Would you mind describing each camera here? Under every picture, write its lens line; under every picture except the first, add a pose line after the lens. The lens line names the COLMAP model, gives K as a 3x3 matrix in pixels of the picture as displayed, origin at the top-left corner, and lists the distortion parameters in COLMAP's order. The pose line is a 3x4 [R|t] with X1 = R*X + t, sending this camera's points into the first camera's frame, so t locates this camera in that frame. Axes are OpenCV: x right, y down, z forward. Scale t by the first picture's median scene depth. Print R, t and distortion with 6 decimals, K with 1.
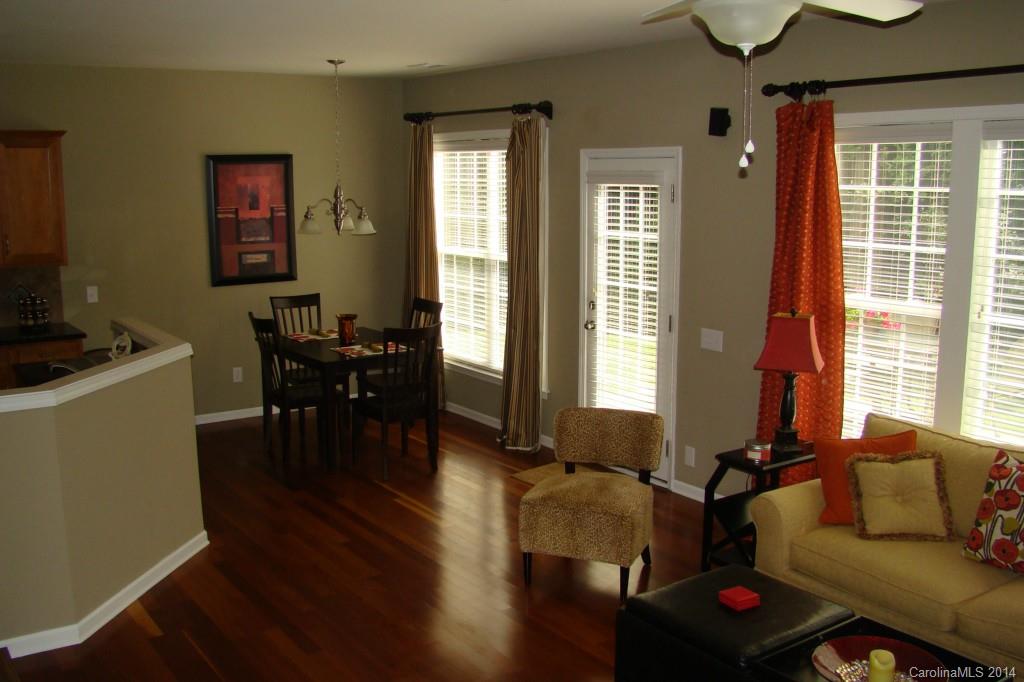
lens RADIAL K [[993.1, 0, 512.0], [0, 993.1, 341.0], [0, 0, 1]] dist [-0.152192, 0.080026]
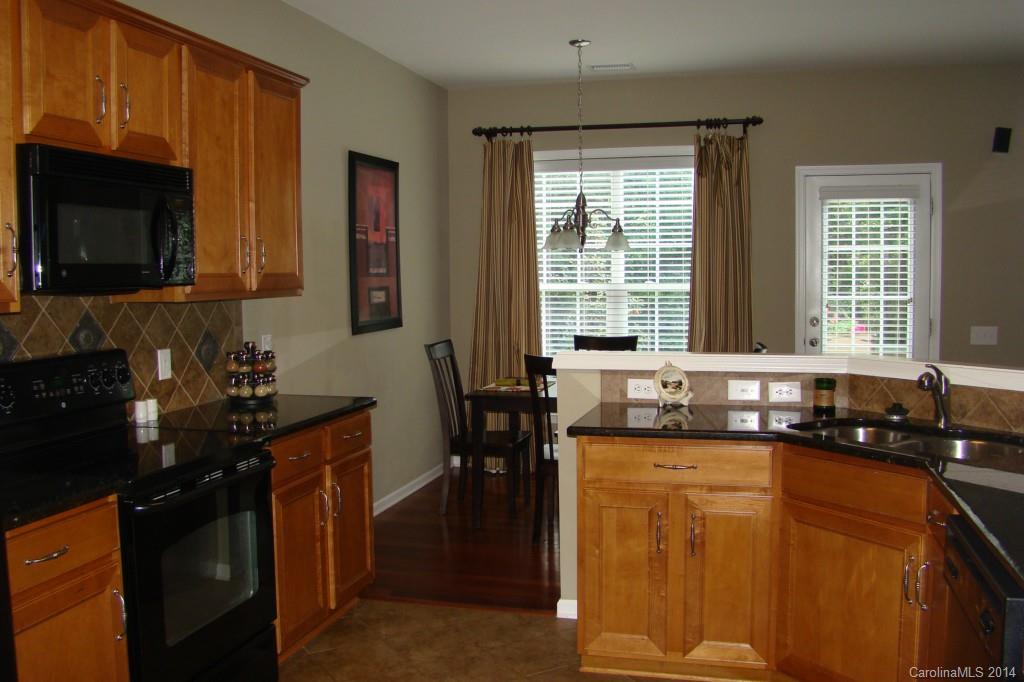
lens RADIAL K [[993.1, 0, 512.0], [0, 993.1, 341.0], [0, 0, 1]] dist [-0.152192, 0.080026]
pose [[0.779525, -0.054199, 0.624022, -0.682116], [0.114911, 0.991715, -0.057411, 0.003668], [-0.615740, 0.116460, 0.779295, 0.375247]]
